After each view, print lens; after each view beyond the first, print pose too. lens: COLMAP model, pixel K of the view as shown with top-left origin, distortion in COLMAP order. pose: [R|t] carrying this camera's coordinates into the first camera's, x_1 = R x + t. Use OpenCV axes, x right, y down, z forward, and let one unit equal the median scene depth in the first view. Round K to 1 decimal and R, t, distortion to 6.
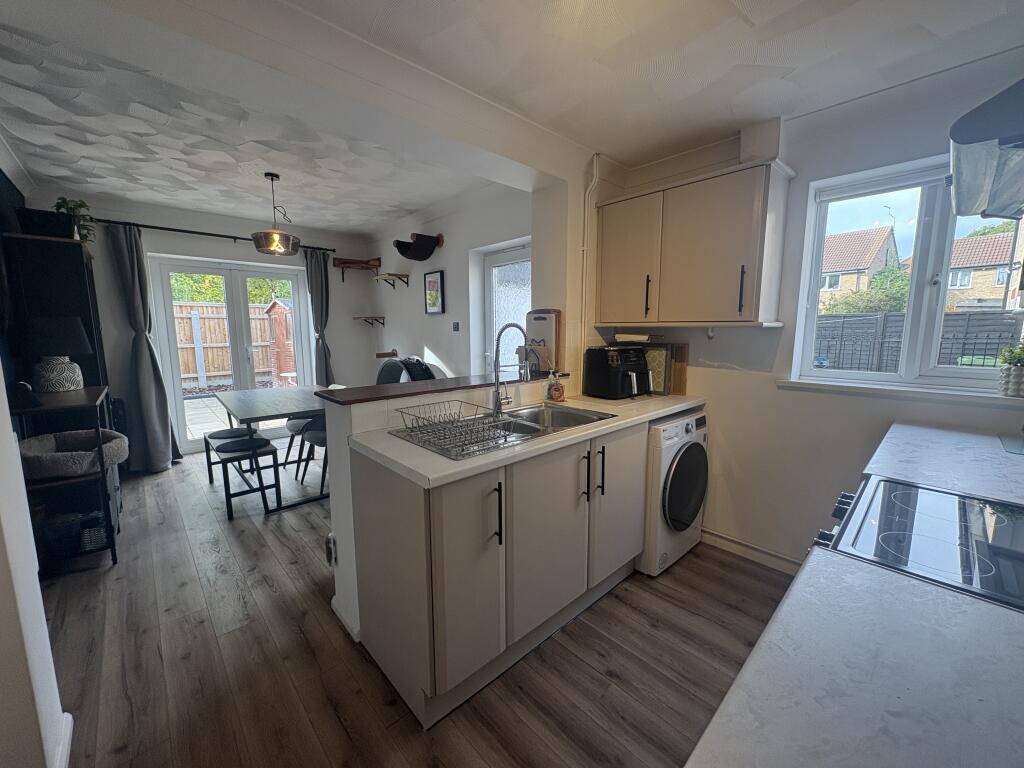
lens RADIAL K [[407.2, 0, 512.0], [0, 407.2, 384.0], [0, 0, 1]] dist [-0.000135, 0.000214]
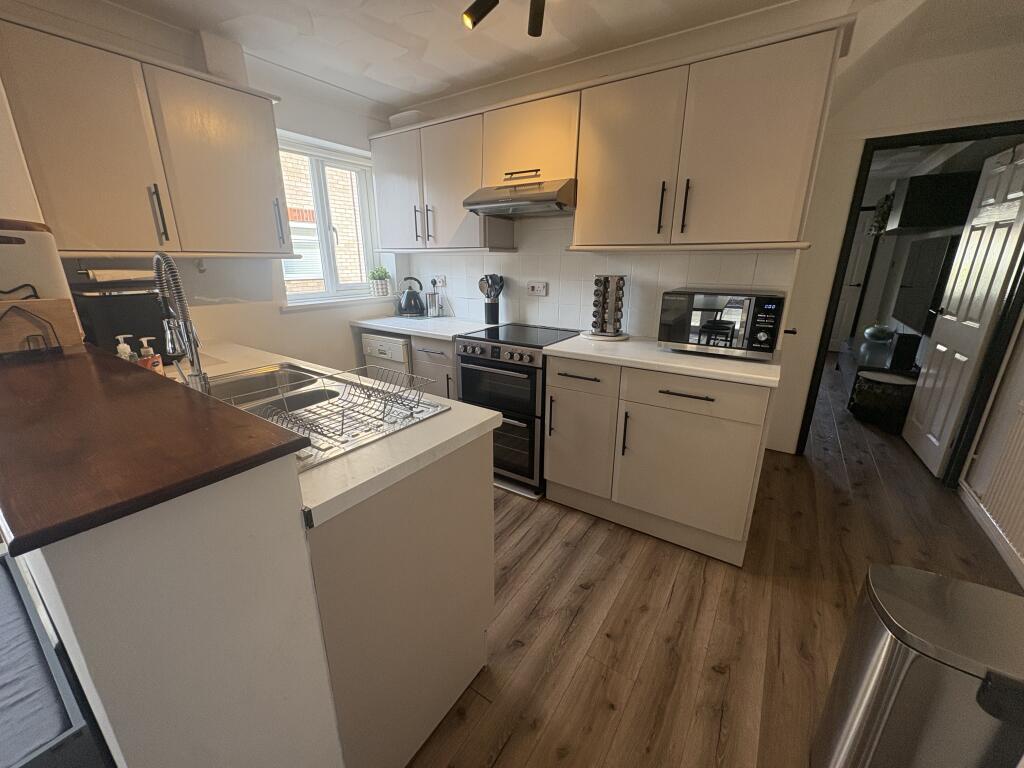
lens RADIAL K [[407.2, 0, 512.0], [0, 407.2, 384.0], [0, 0, 1]] dist [-0.000135, 0.000214]
pose [[-0.213298, -0.288995, 0.933266, -0.303418], [0.132982, 0.937771, 0.320782, -0.042993], [-0.967894, 0.192530, -0.161594, 0.300420]]
